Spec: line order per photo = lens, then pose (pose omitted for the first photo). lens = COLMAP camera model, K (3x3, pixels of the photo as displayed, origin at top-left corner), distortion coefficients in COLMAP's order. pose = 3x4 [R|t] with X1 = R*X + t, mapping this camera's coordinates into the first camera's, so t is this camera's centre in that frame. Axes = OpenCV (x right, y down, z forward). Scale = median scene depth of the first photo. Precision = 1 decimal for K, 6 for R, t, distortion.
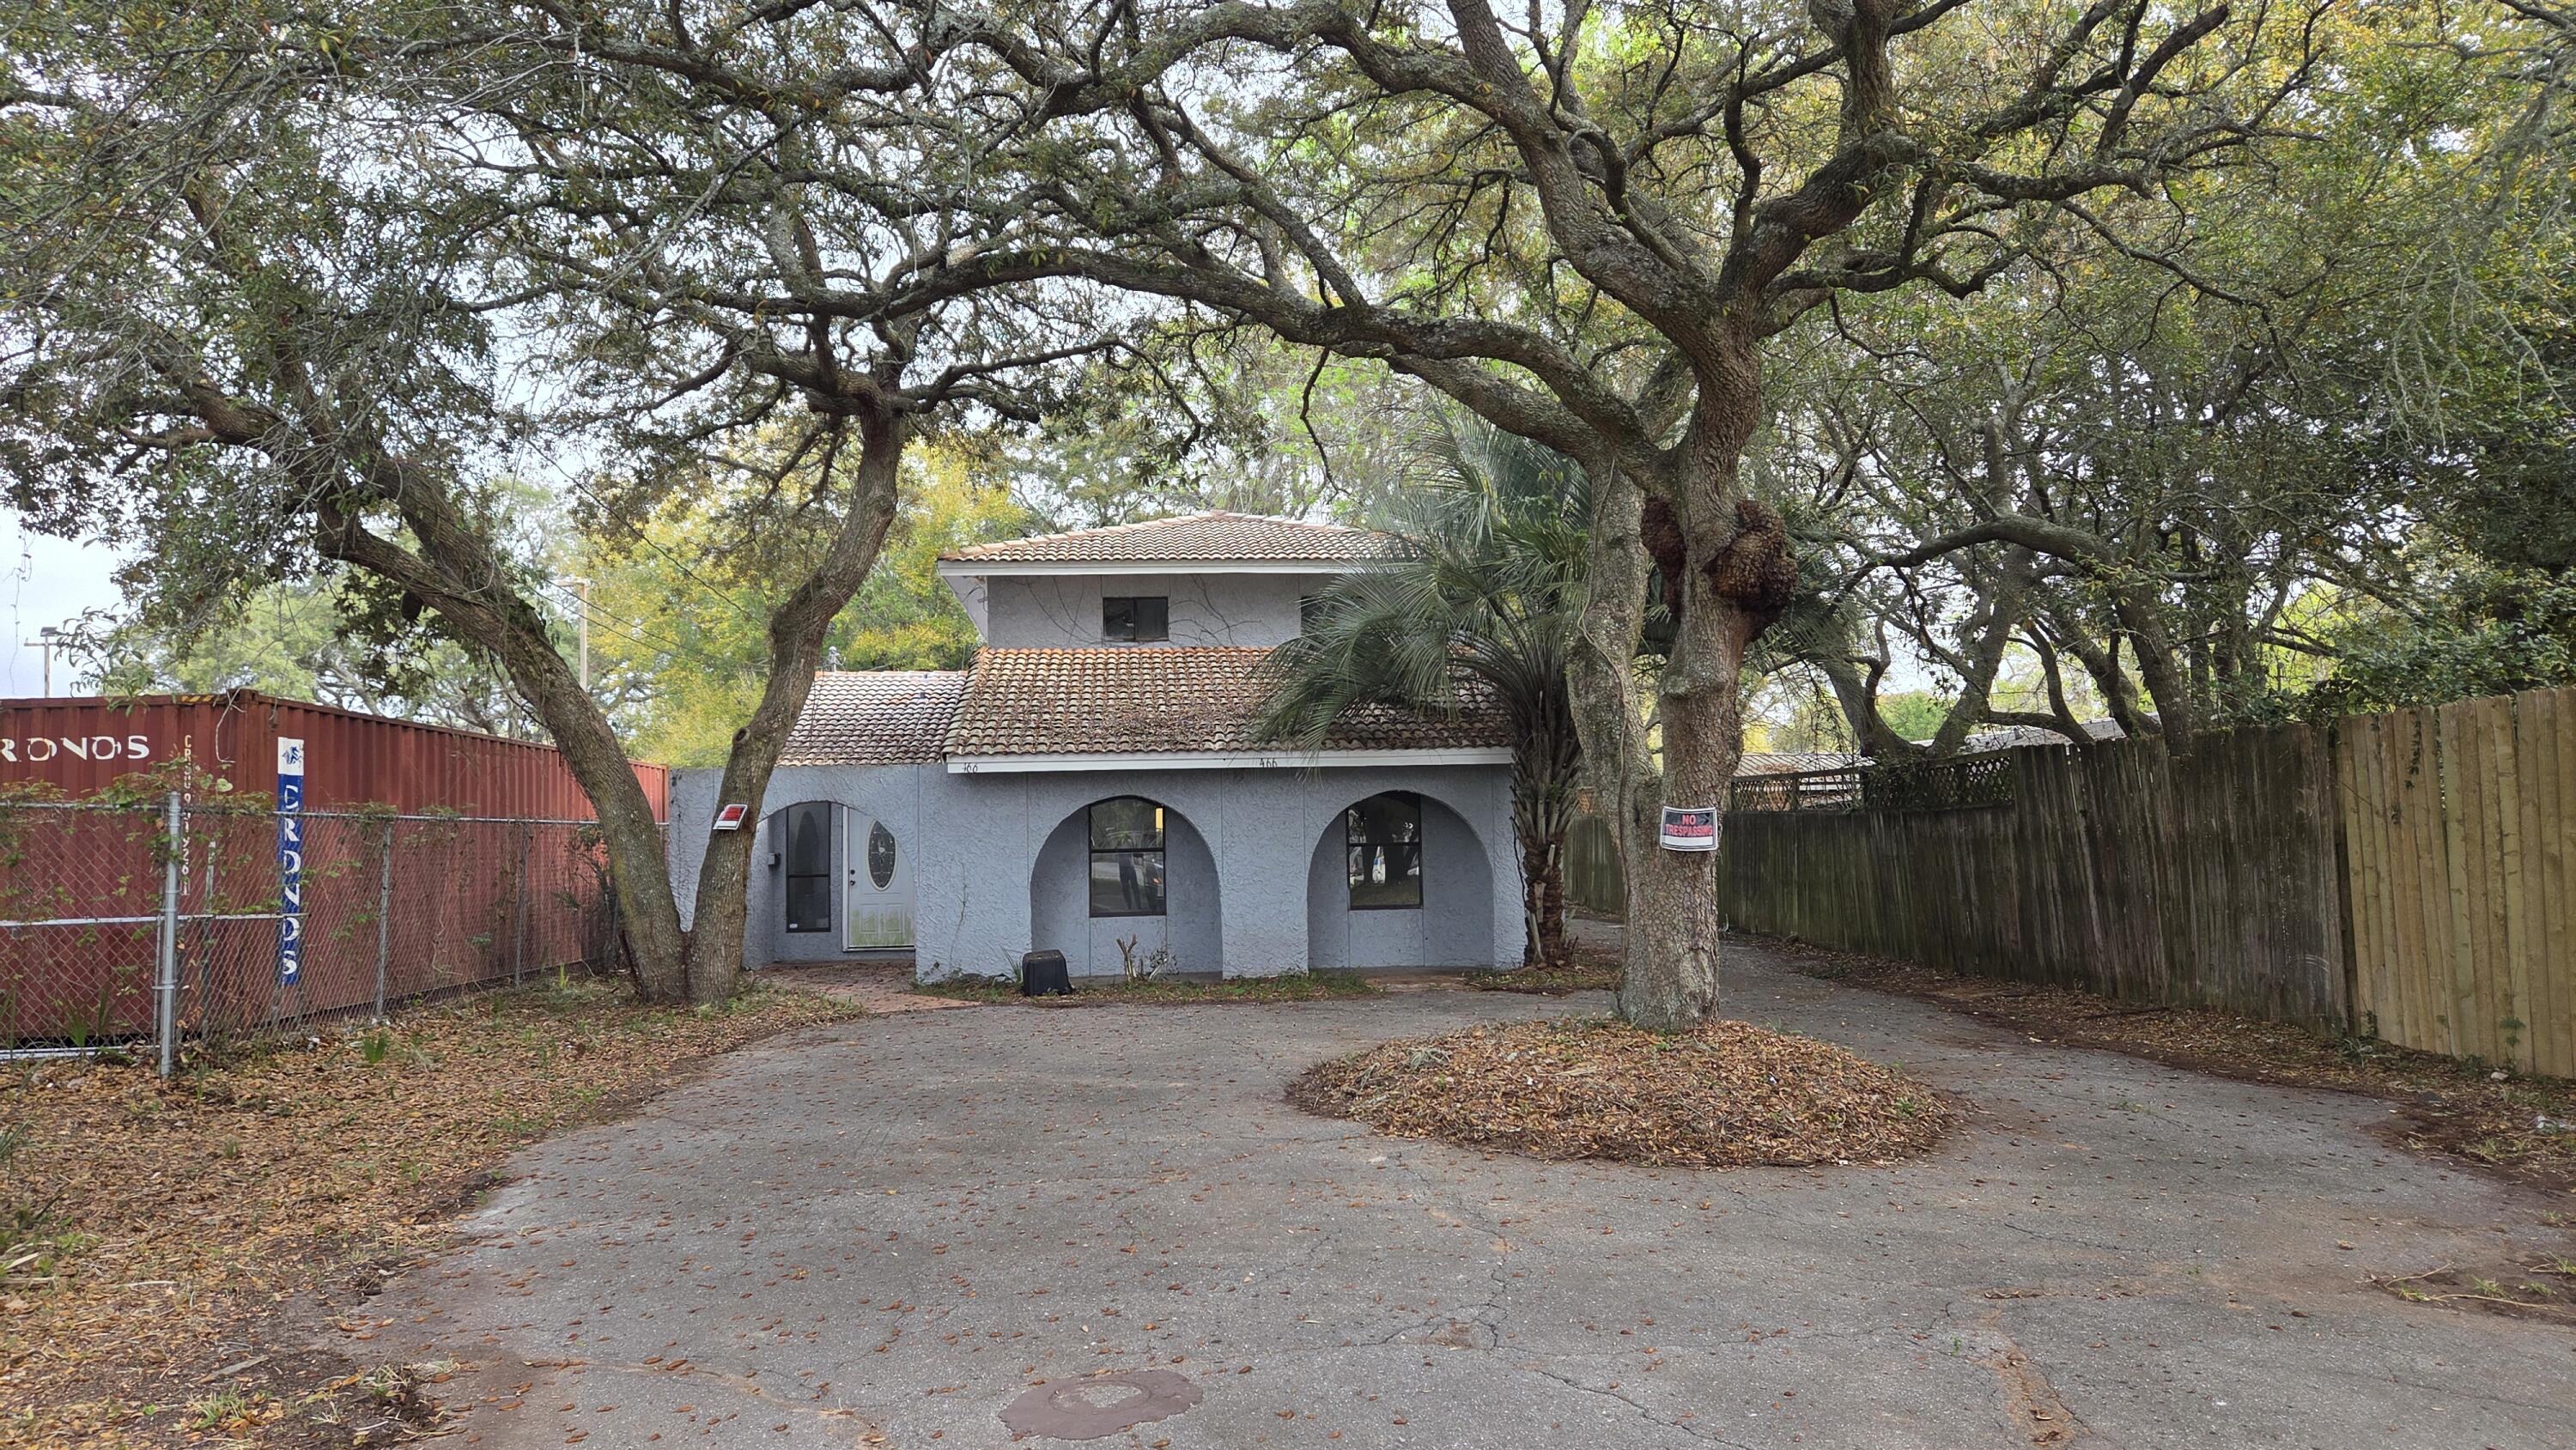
lens RADIAL K [[1736.7, 0, 1286.1], [0, 1736.7, 717.8], [0, 0, 1]] dist [0.027800, -0.003453]
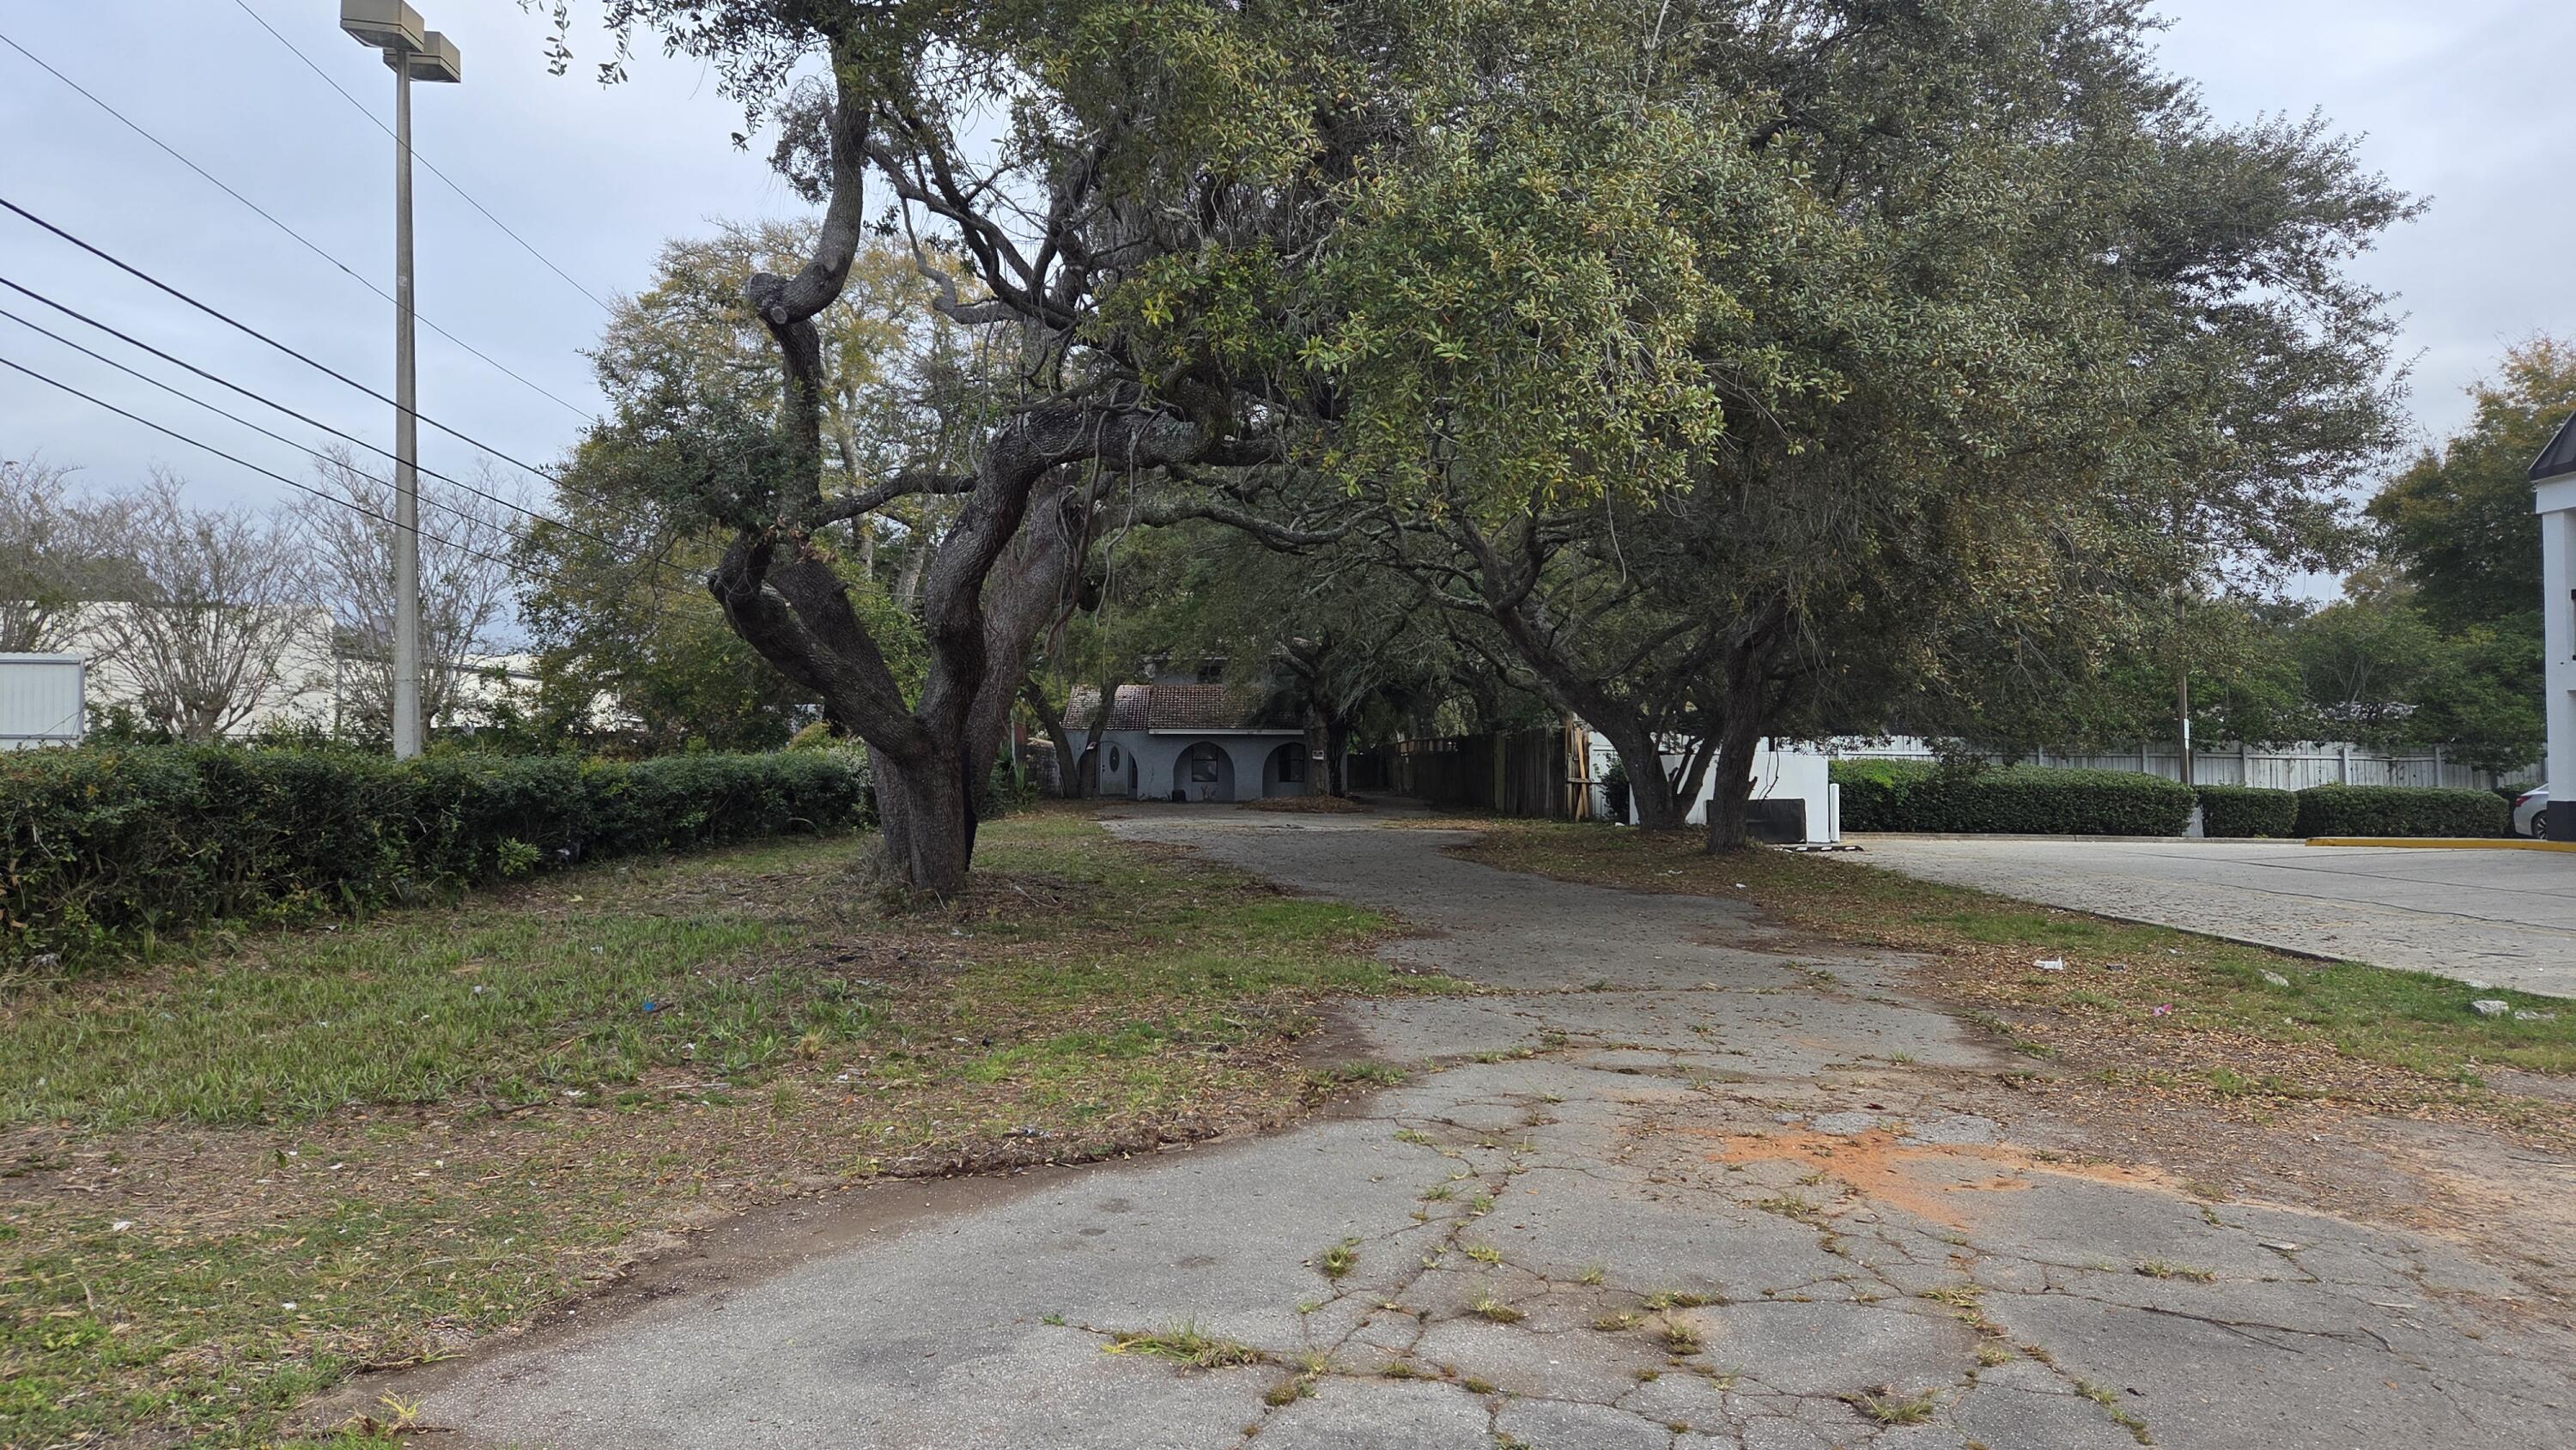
lens RADIAL K [[1736.7, 0, 1287.1], [0, 1736.7, 731.1], [0, 0, 1]] dist [0.027800, -0.003453]
pose [[0.998608, 0.028374, -0.044452, 0.197967], [-0.026059, 0.998316, 0.051824, -0.144354], [0.045847, -0.050594, 0.997666, -2.143474]]
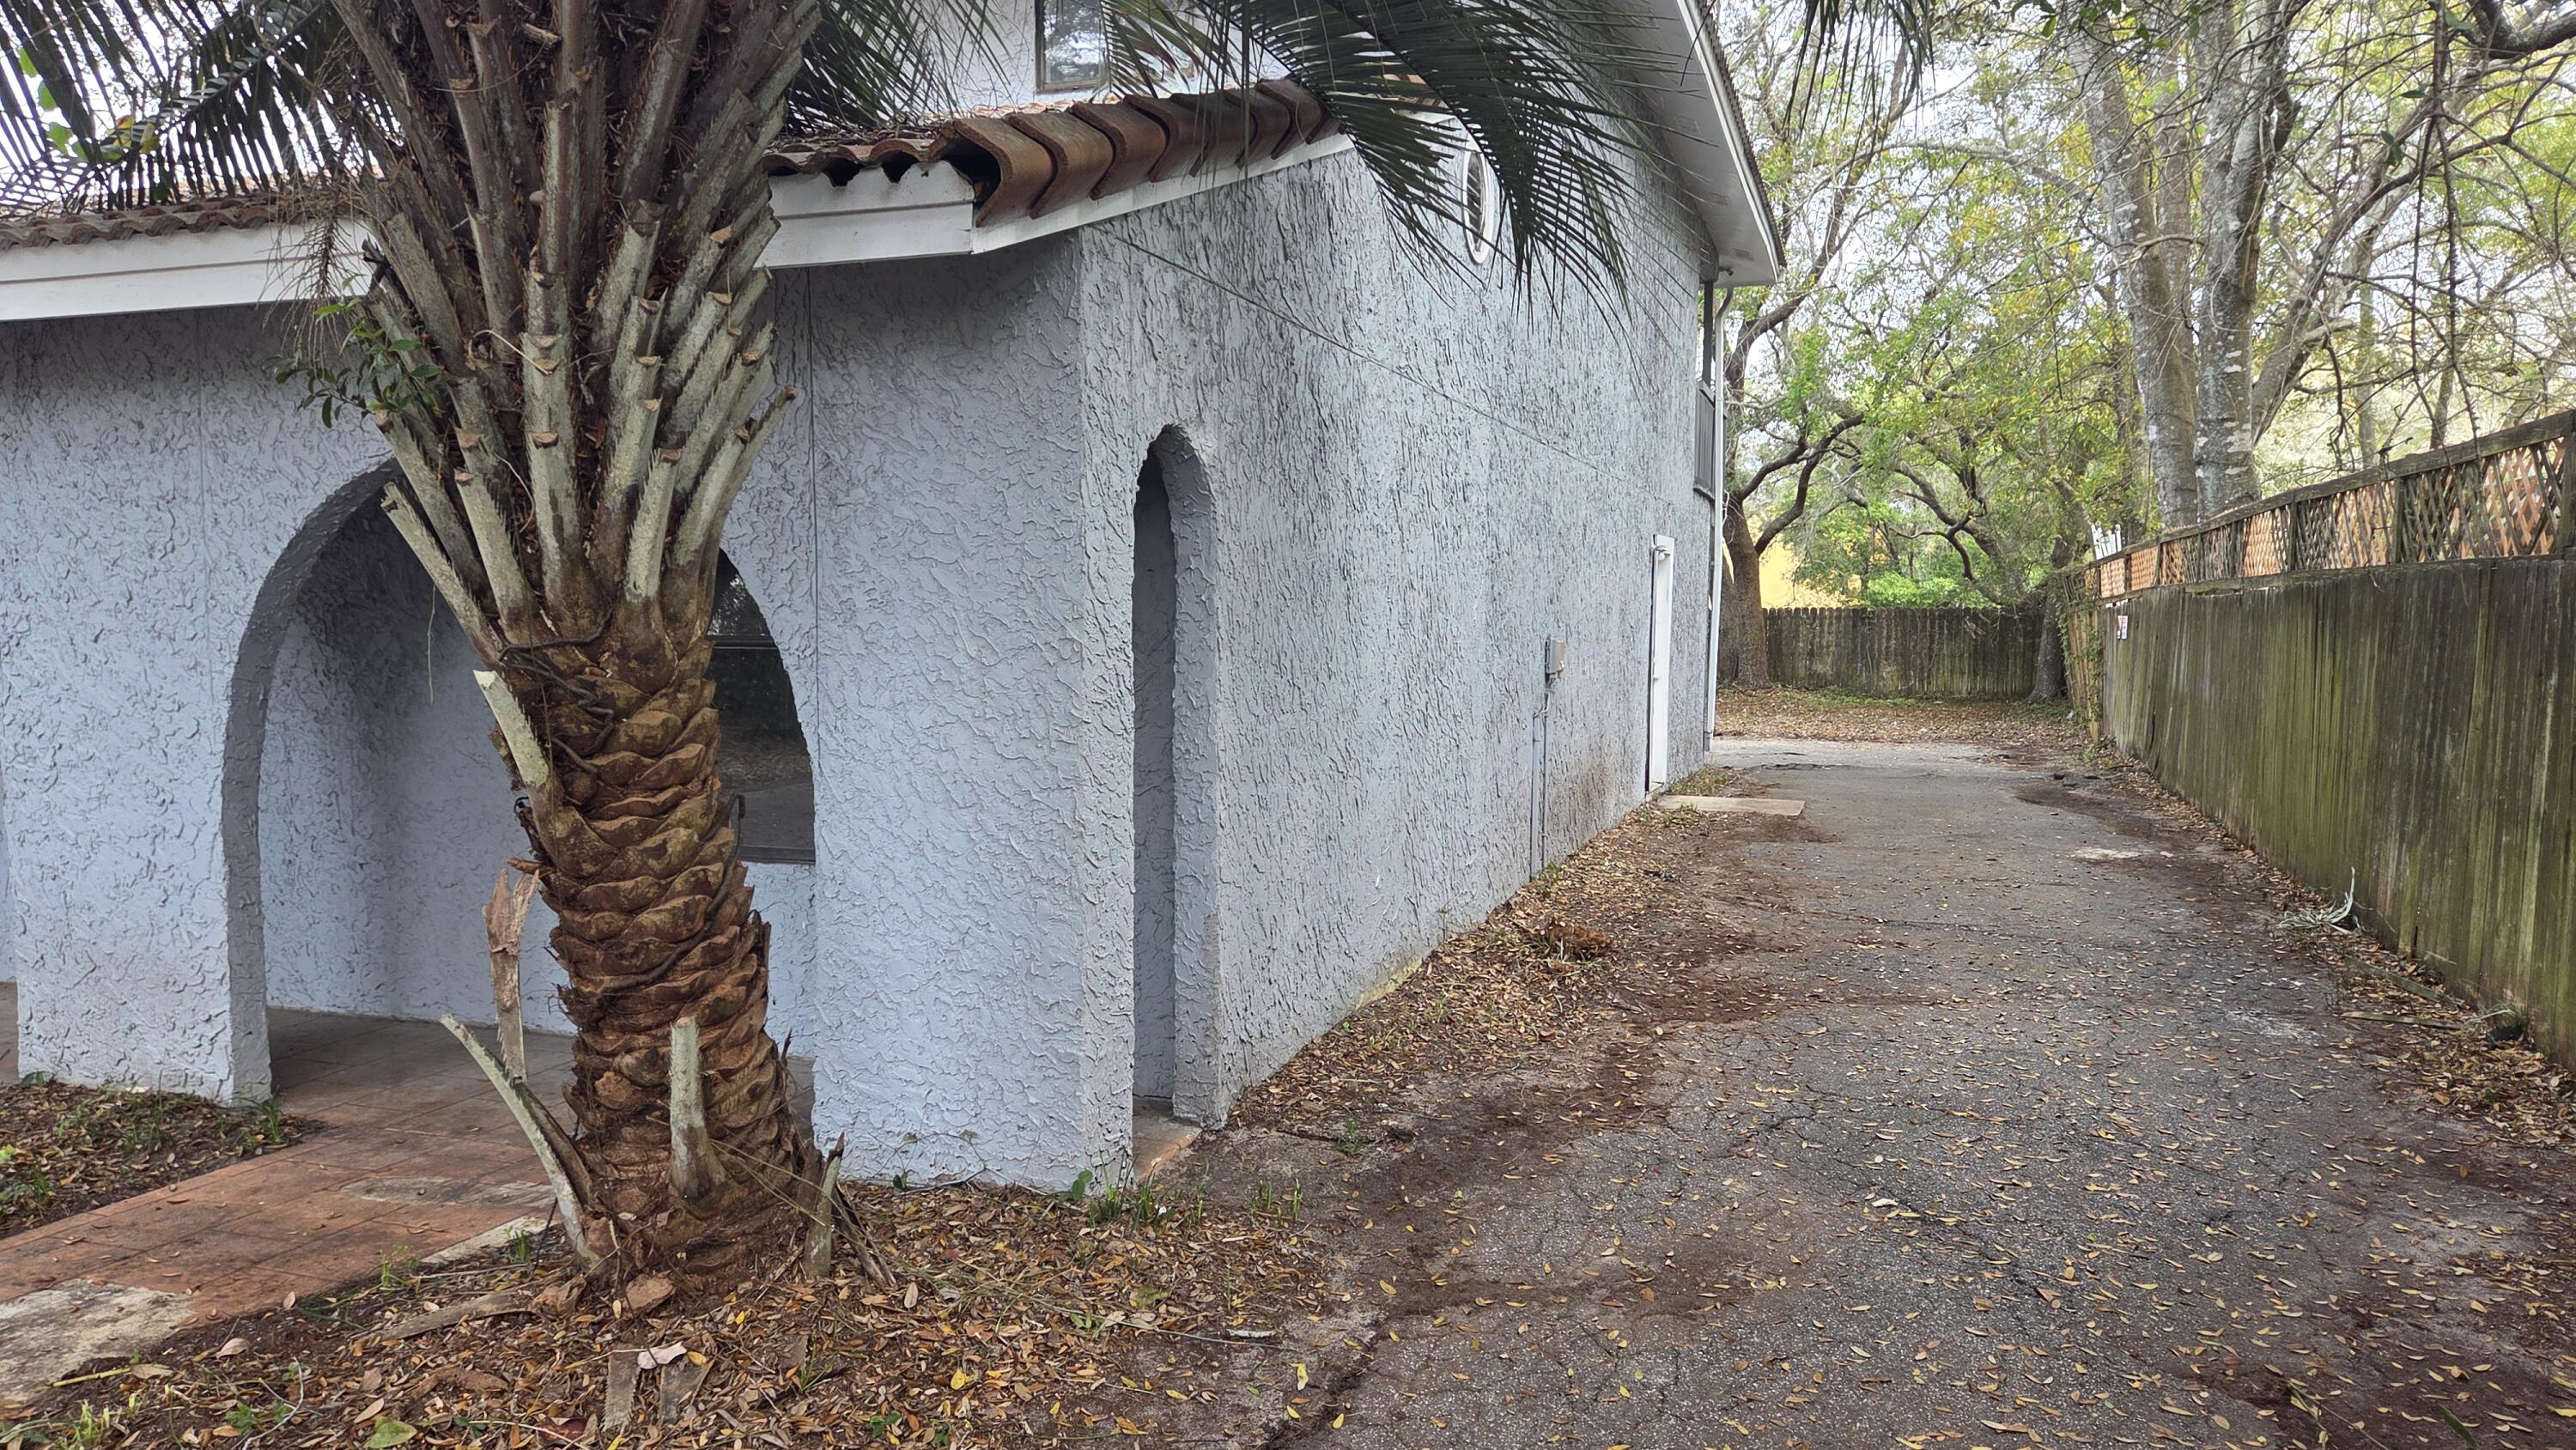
lens RADIAL K [[1736.7, 0, 1287.9], [0, 1736.7, 732.3], [0, 0, 1]] dist [0.027800, -0.003453]
pose [[0.906578, 0.053130, -0.418681, 0.290016], [0.004444, 0.990788, 0.135352, 0.053175], [0.422016, -0.124568, 0.897990, 0.836874]]
